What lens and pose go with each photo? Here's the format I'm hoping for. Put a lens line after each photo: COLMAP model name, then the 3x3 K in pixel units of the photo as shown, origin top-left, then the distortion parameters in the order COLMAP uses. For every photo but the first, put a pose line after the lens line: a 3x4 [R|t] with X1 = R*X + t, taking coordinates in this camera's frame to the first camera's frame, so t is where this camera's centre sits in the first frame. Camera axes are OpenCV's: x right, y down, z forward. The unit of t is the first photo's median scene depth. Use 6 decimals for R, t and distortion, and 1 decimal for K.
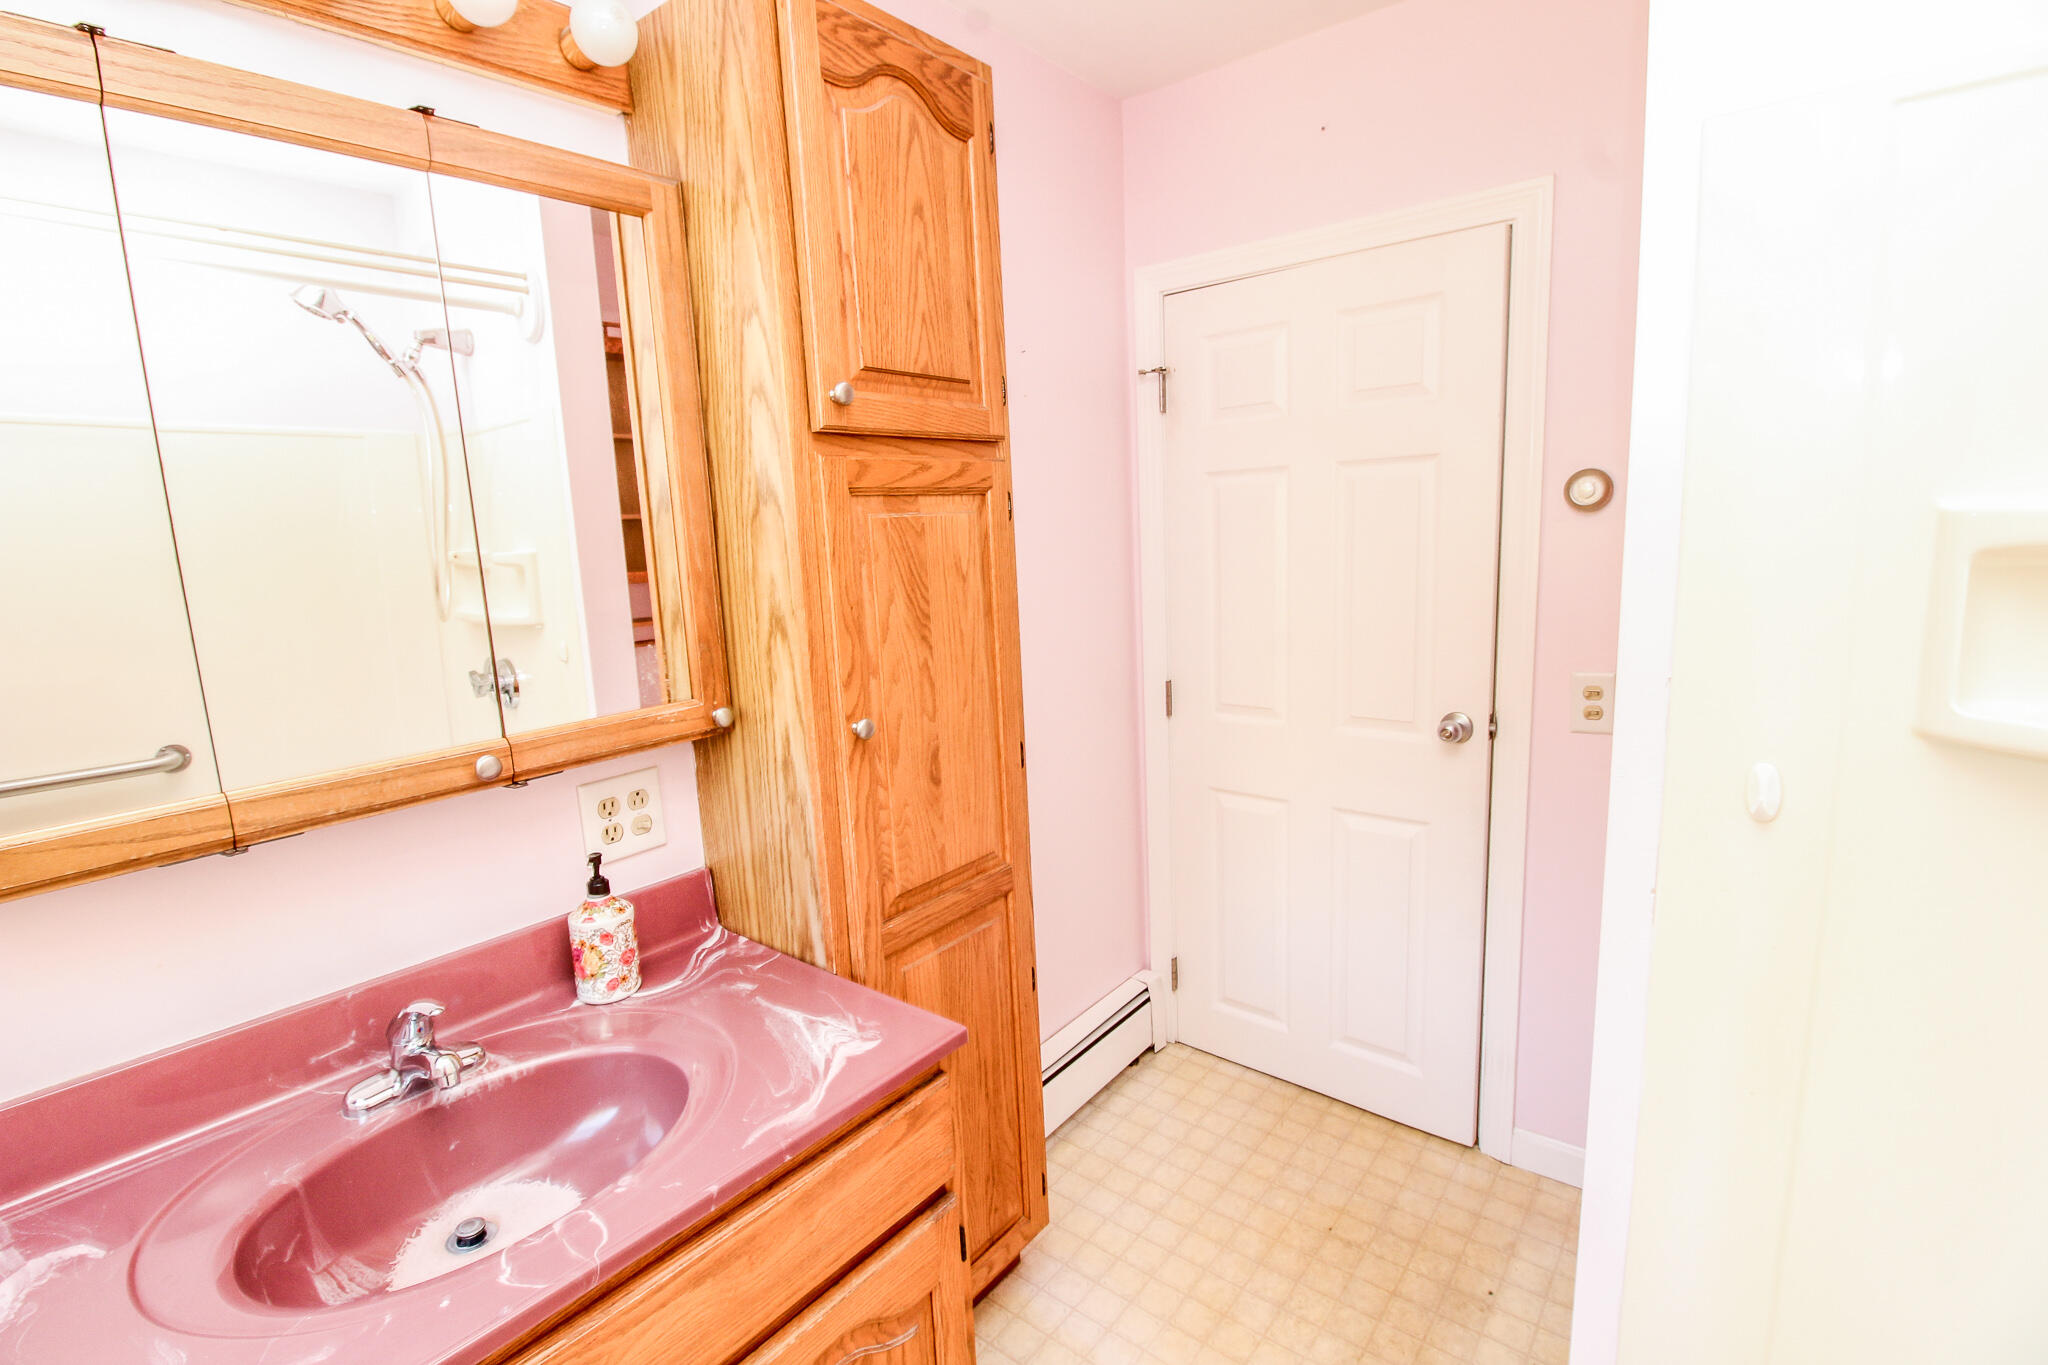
lens RADIAL K [[945.7, 0, 1021.9], [0, 945.7, 676.5], [0, 0, 1]] dist [-0.010624, -0.007395]
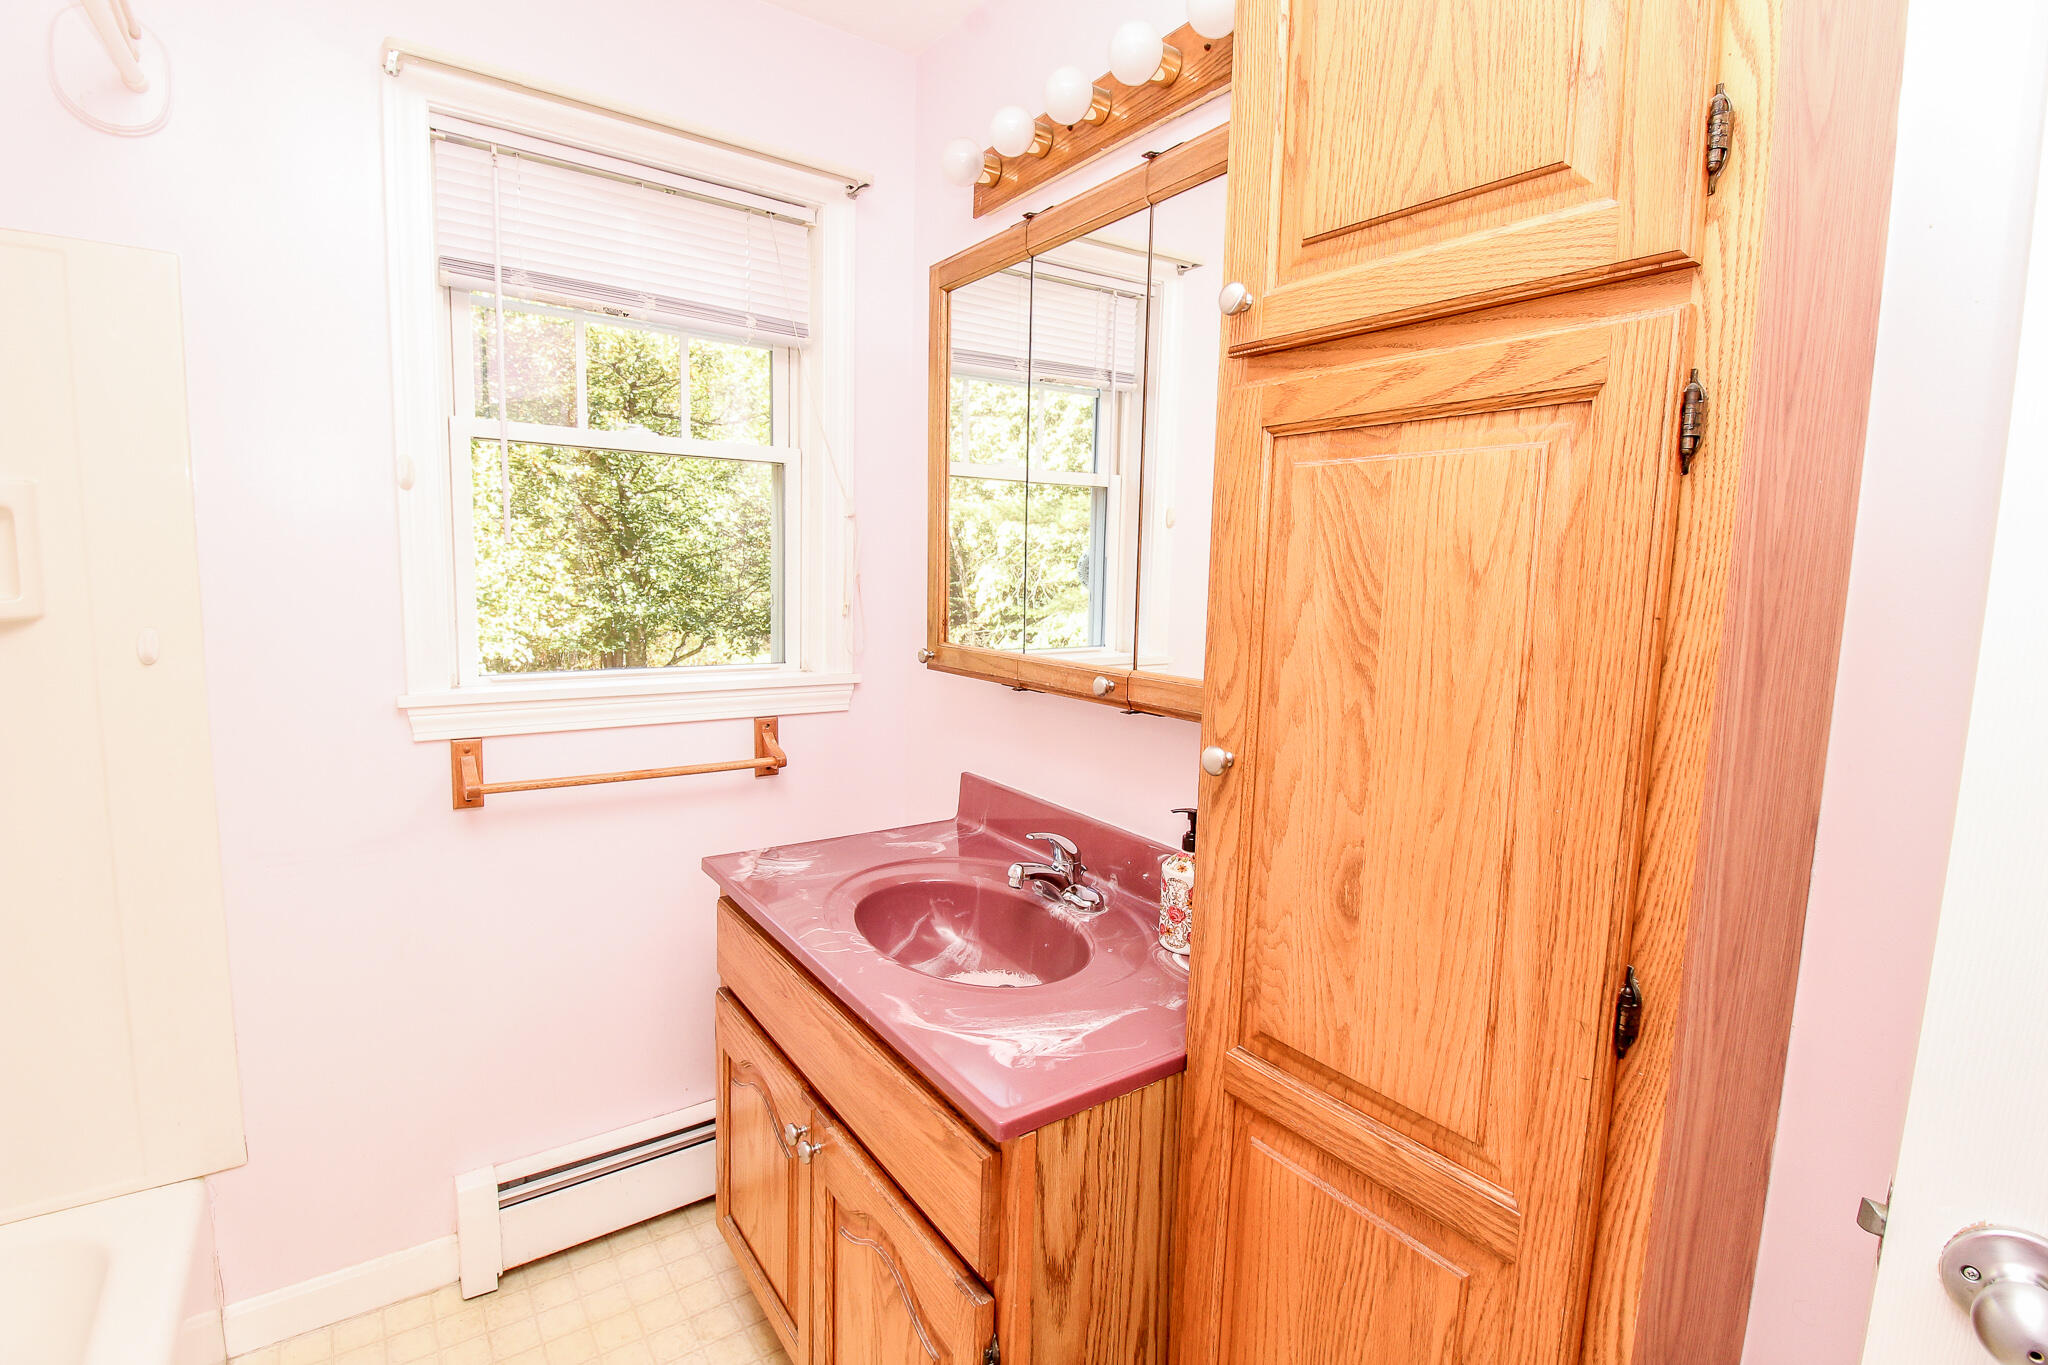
lens RADIAL K [[945.7, 0, 1021.3], [0, 945.7, 681.8], [0, 0, 1]] dist [-0.010624, -0.007395]
pose [[-0.276794, 0.152978, -0.948674, 0.520438], [-0.170060, 0.963865, 0.205046, -0.118694], [0.945762, 0.218087, -0.240776, 0.950390]]
